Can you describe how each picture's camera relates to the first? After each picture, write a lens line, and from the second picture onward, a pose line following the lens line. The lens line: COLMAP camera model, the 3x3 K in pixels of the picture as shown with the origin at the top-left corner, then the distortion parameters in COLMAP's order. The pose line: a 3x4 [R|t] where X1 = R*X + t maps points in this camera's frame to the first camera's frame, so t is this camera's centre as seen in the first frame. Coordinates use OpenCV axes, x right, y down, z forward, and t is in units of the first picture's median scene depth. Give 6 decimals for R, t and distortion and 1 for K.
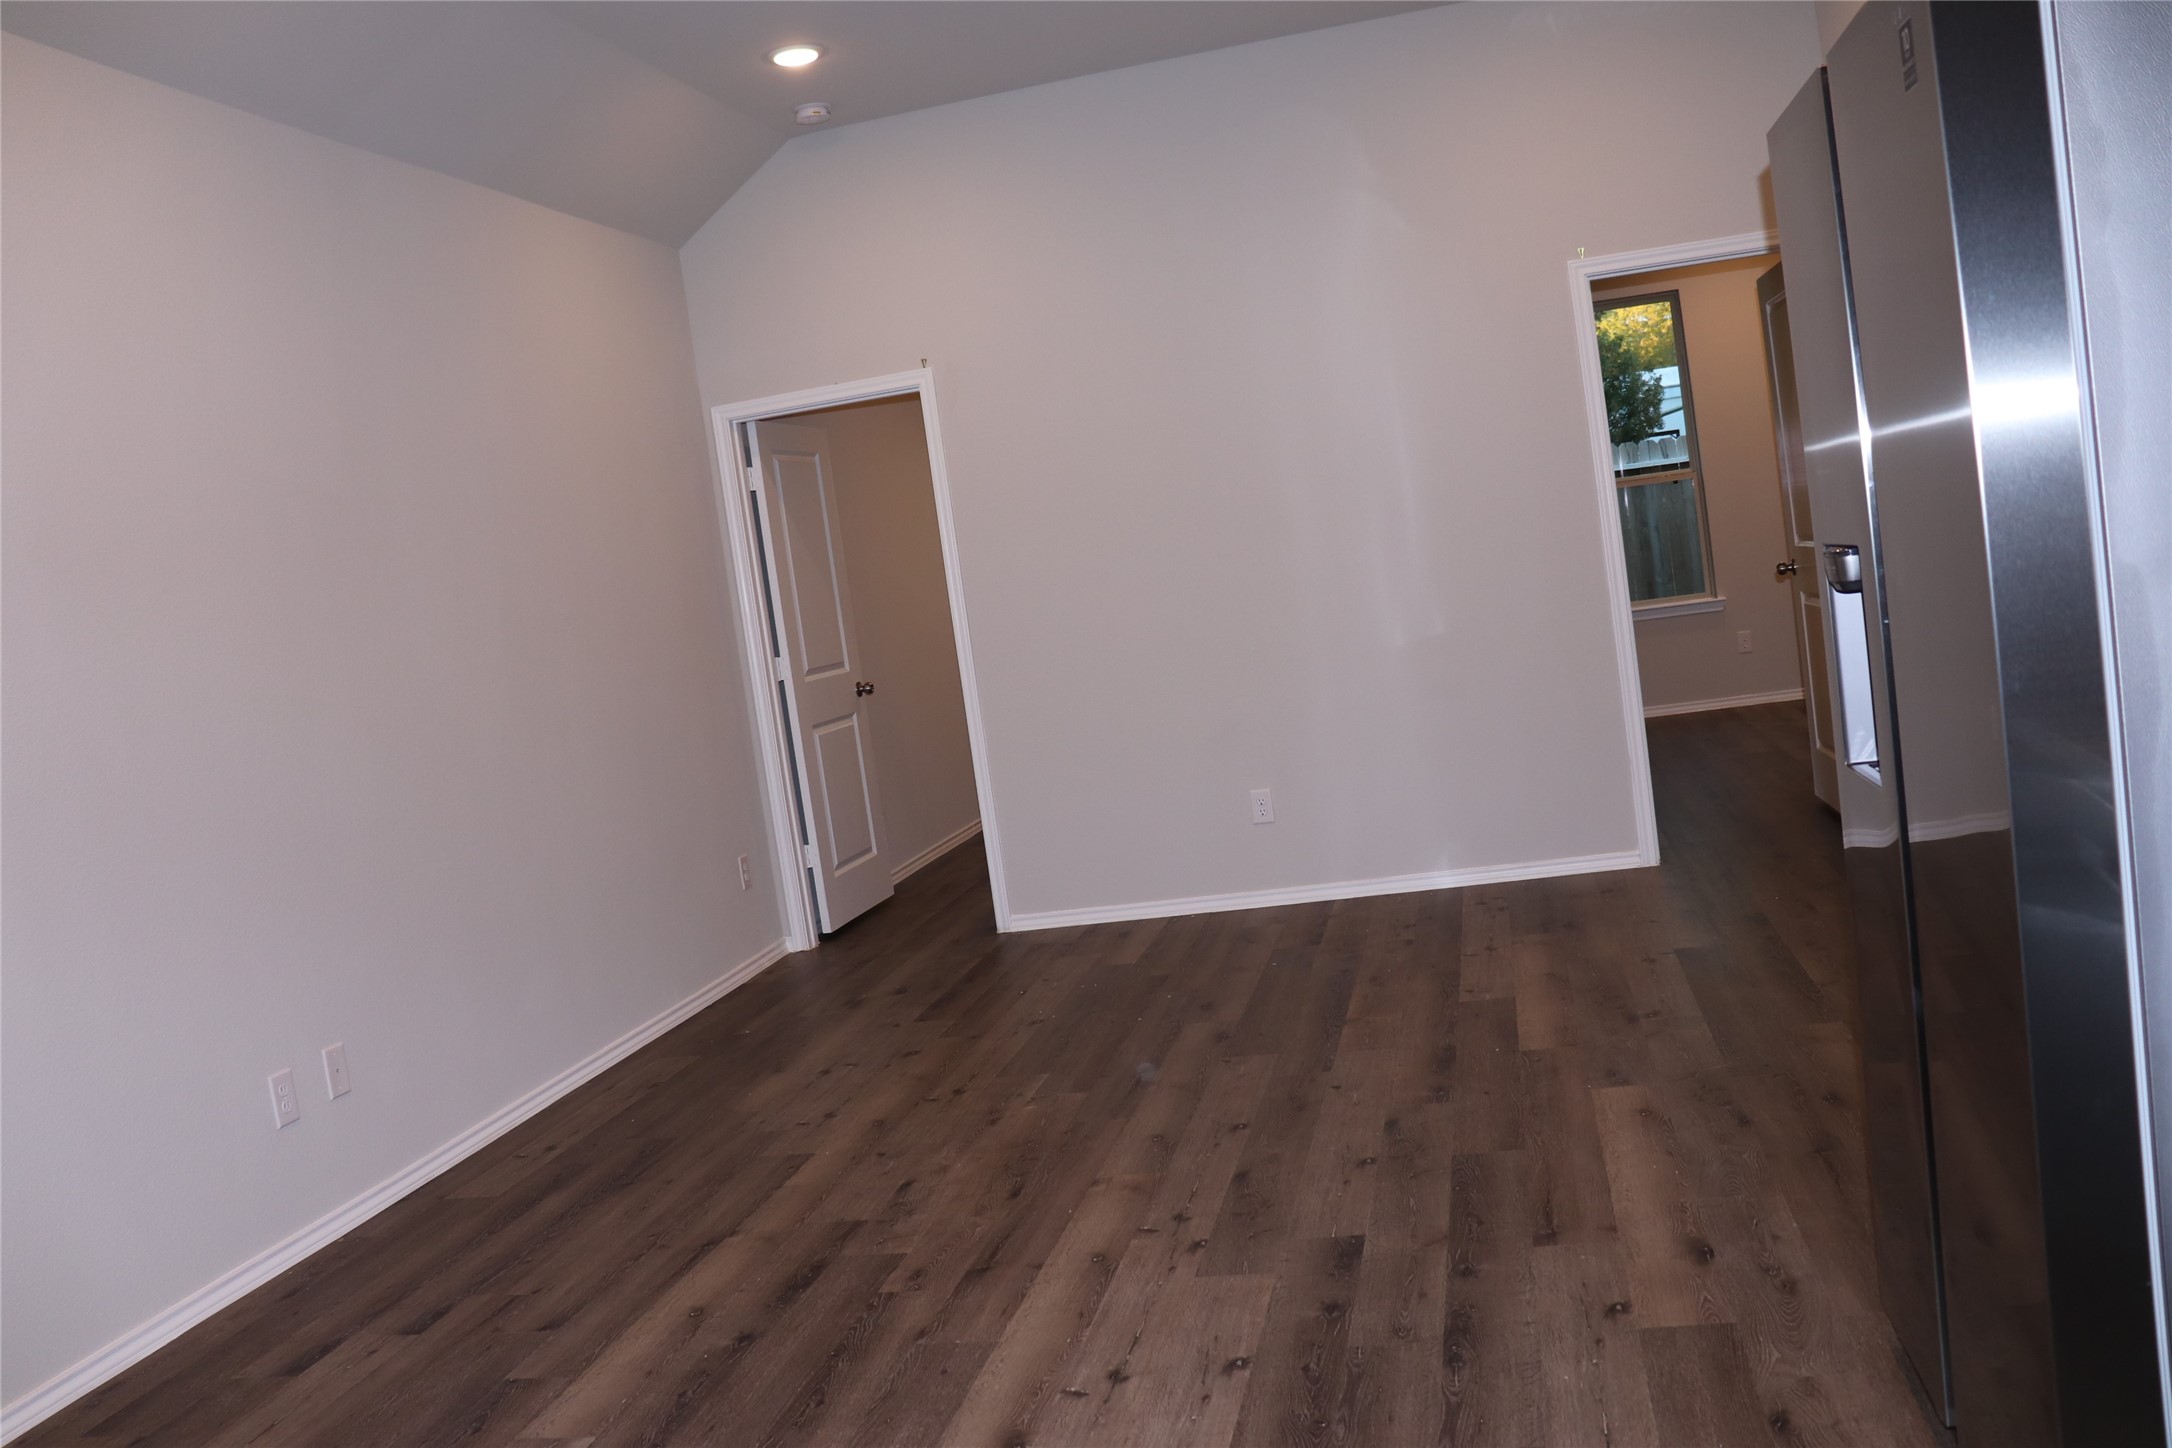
lens RADIAL K [[1805.7, 0, 1086.0], [0, 1805.7, 724.0], [0, 0, 1]] dist [-0.173320, 0.153745]
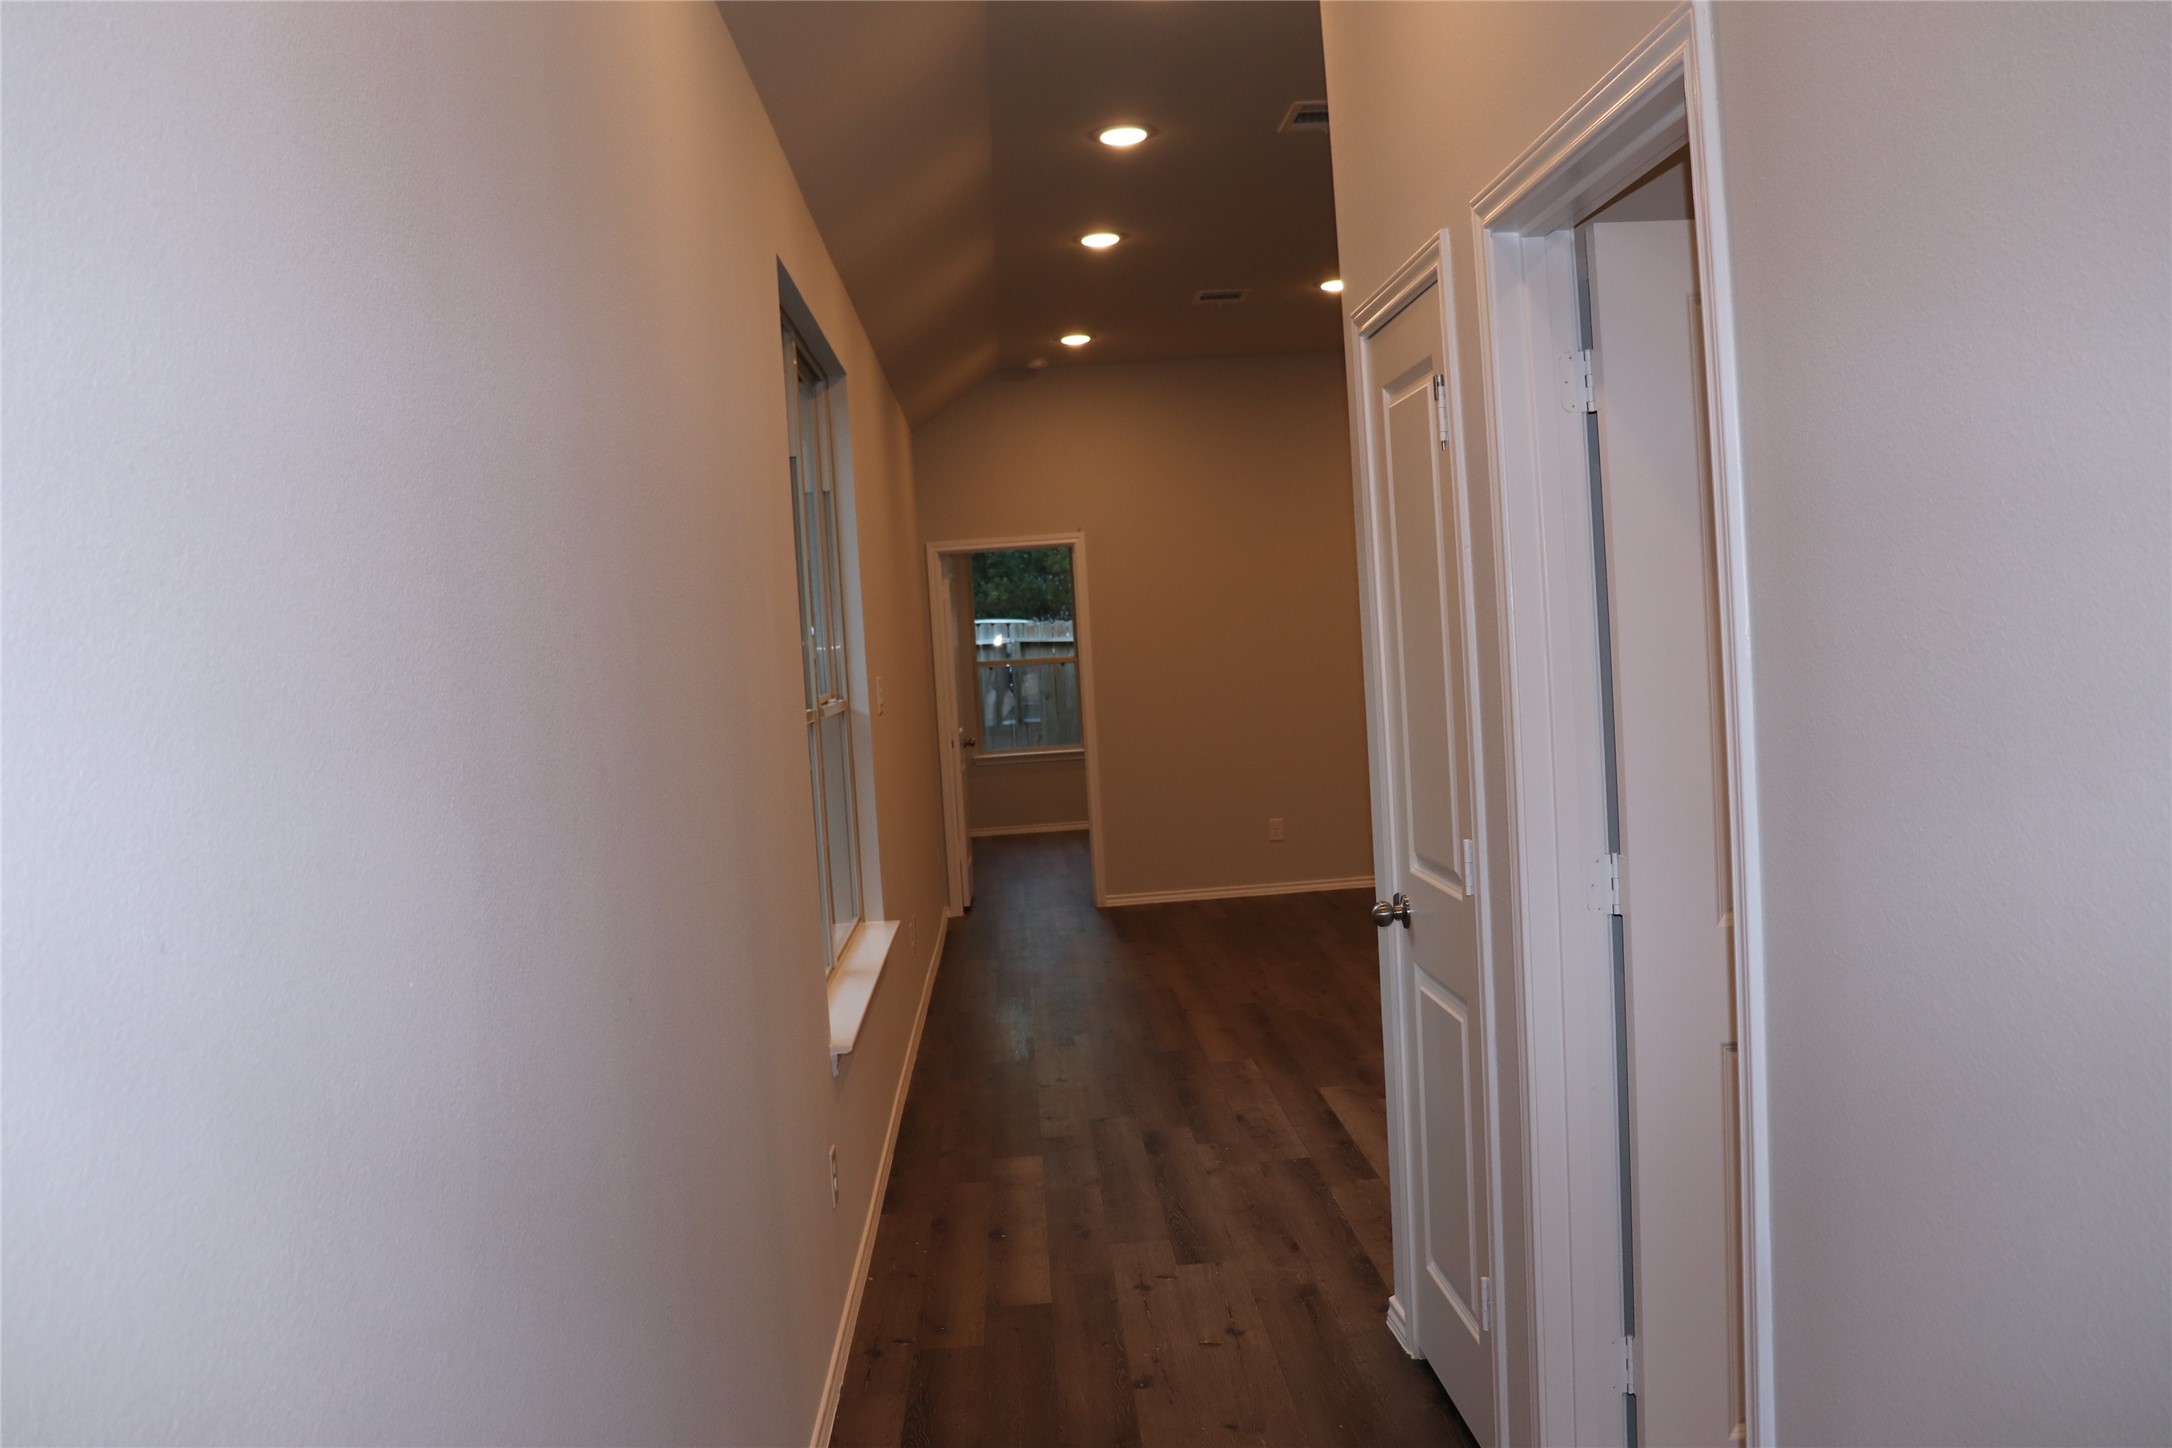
lens RADIAL K [[1805.7, 0, 1086.0], [0, 1805.7, 724.0], [0, 0, 1]] dist [-0.173320, 0.153745]
pose [[0.963739, 0.067072, 0.258281, -0.770932], [-0.050615, 0.996272, -0.069854, 0.116649], [-0.262004, 0.054248, 0.963541, -0.776312]]
